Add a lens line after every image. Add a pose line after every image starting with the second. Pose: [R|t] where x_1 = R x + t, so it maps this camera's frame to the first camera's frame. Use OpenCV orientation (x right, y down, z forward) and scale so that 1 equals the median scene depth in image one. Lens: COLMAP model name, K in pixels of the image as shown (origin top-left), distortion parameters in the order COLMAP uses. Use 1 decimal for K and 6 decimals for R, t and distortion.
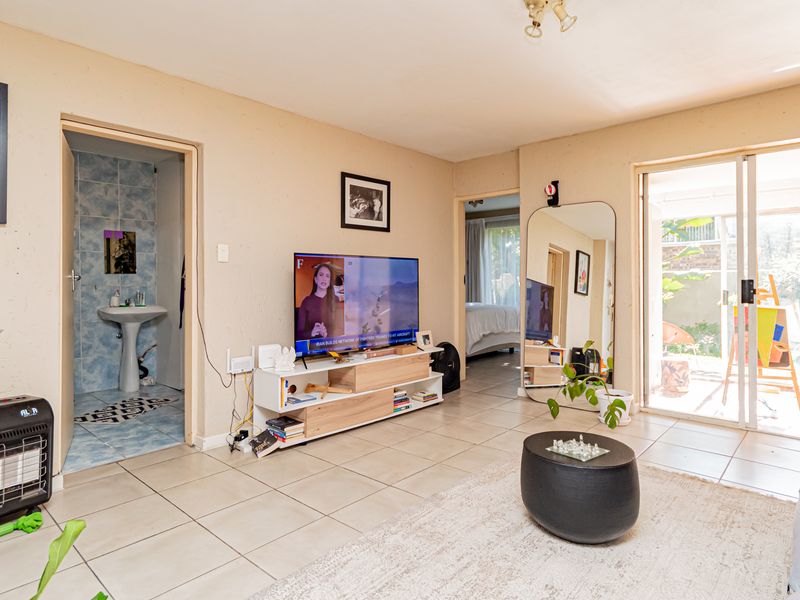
lens RADIAL K [[473.5, 0, 401.5], [0, 473.5, 296.3], [0, 0, 1]] dist [0.000491, 0.001252]
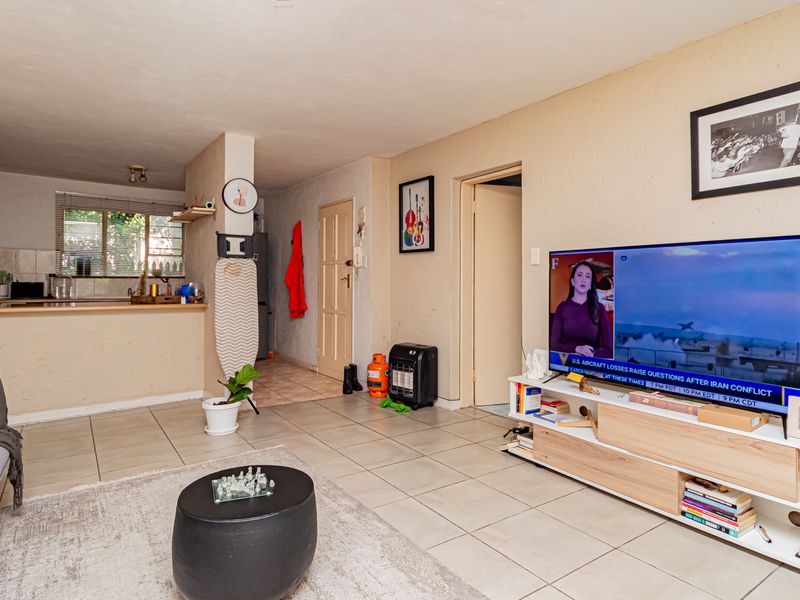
lens RADIAL K [[473.5, 0, 383.9], [0, 473.5, 295.0], [0, 0, 1]] dist [0.000491, 0.001252]
pose [[-0.240658, 0.027825, -0.970211, 0.663986], [-0.034000, 0.998734, 0.037077, -0.029844], [0.970014, 0.041910, -0.239407, 0.843502]]
